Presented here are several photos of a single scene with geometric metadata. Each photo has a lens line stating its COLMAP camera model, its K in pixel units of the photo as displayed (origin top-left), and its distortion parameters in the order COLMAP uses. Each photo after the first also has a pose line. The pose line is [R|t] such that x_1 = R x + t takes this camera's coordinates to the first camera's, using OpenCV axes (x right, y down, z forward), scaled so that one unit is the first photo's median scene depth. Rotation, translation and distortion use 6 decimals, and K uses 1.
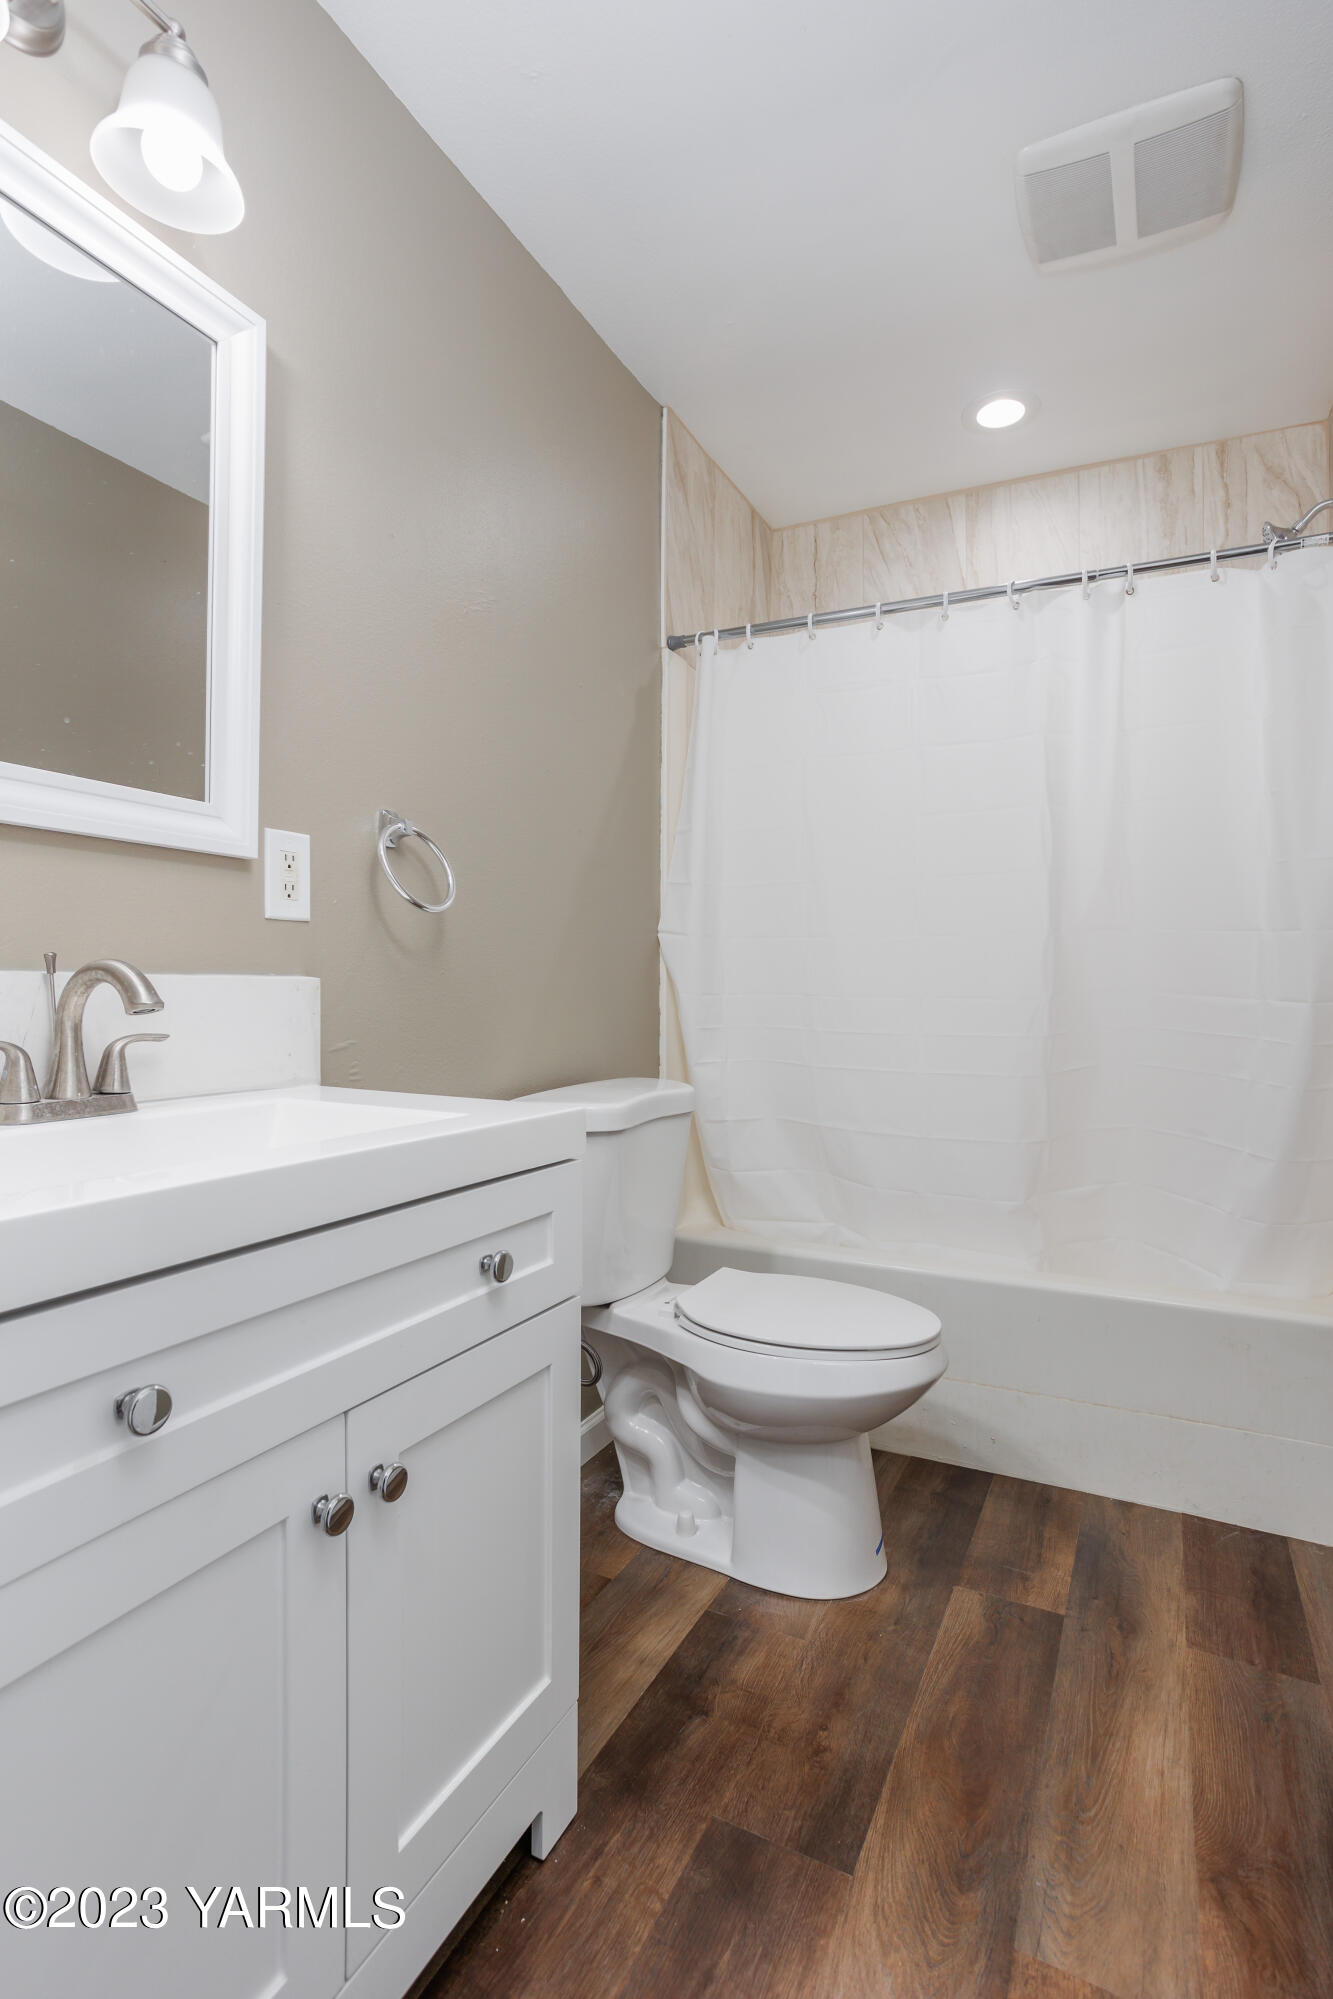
lens RADIAL K [[972.5, 0, 679.5], [0, 972.5, 1000.1], [0, 0, 1]] dist [-0.048736, 0.031909]
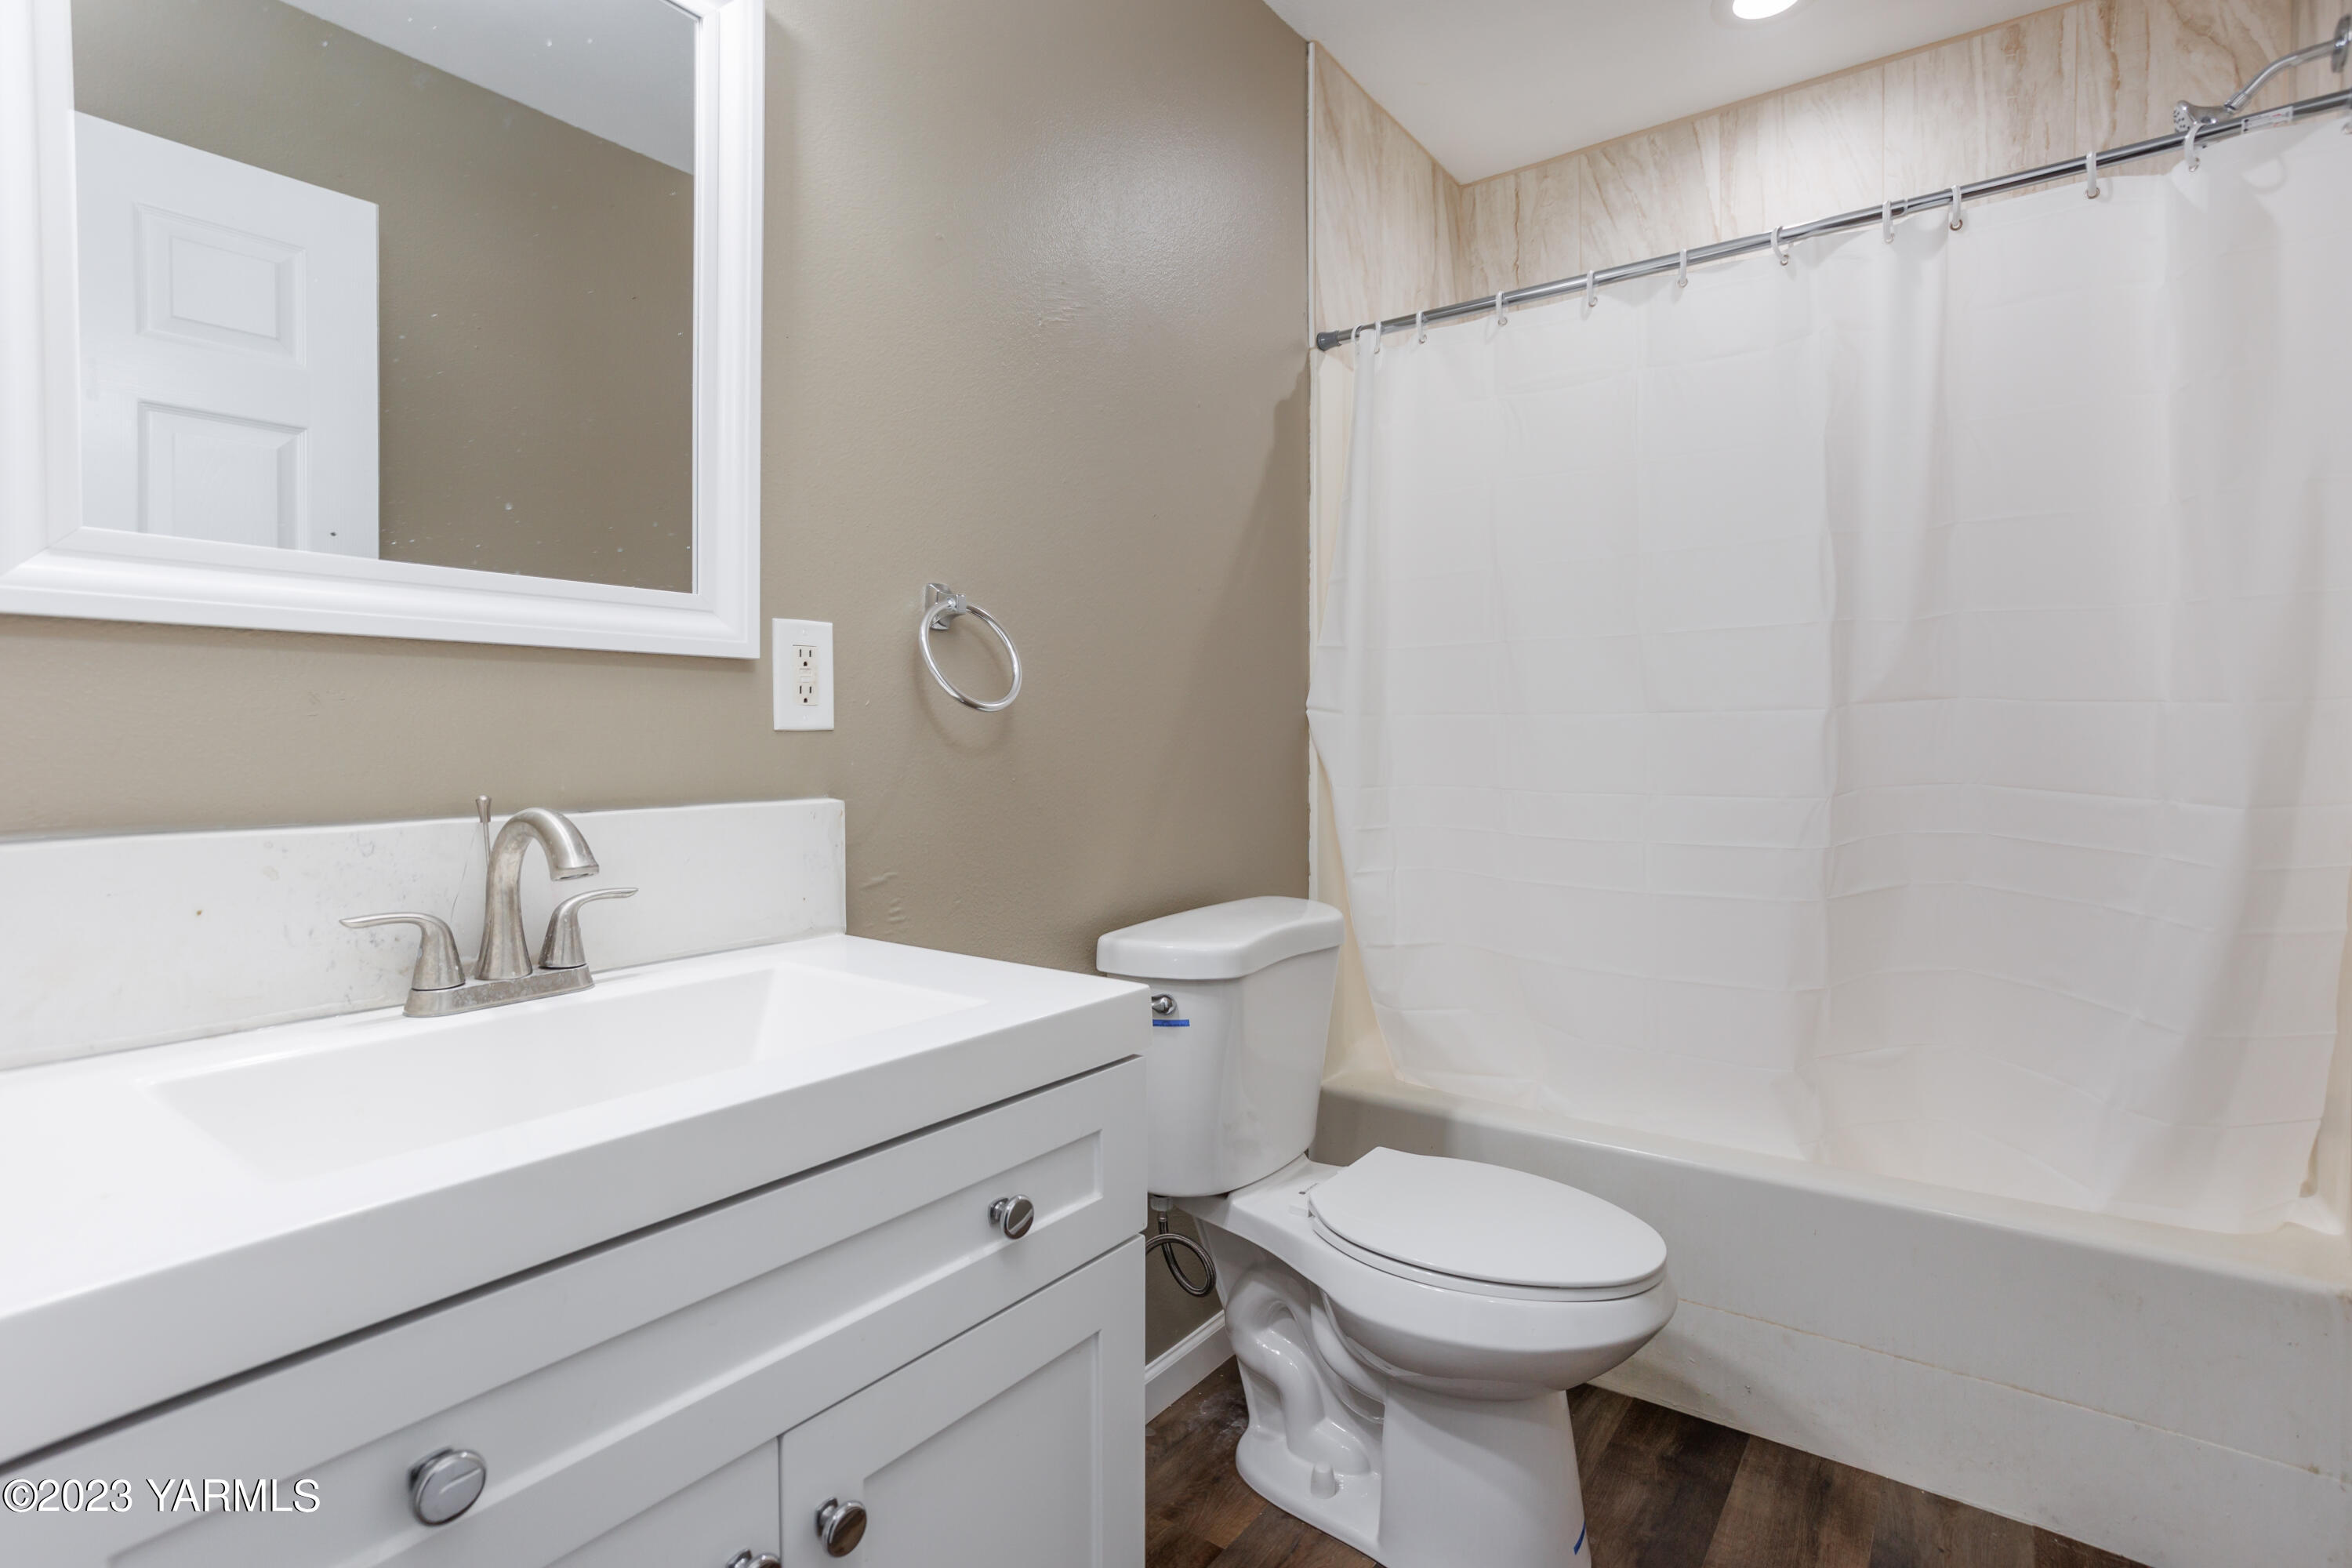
lens RADIAL K [[1122.7, 0, 1185.8], [0, 1122.7, 774.2], [0, 0, 1]] dist [-0.044248, 0.027174]
pose [[0.984715, -0.005730, -0.174076, 0.051331], [0.009162, 0.999779, 0.018918, -0.043377], [0.173930, -0.020224, 0.984550, 0.094290]]
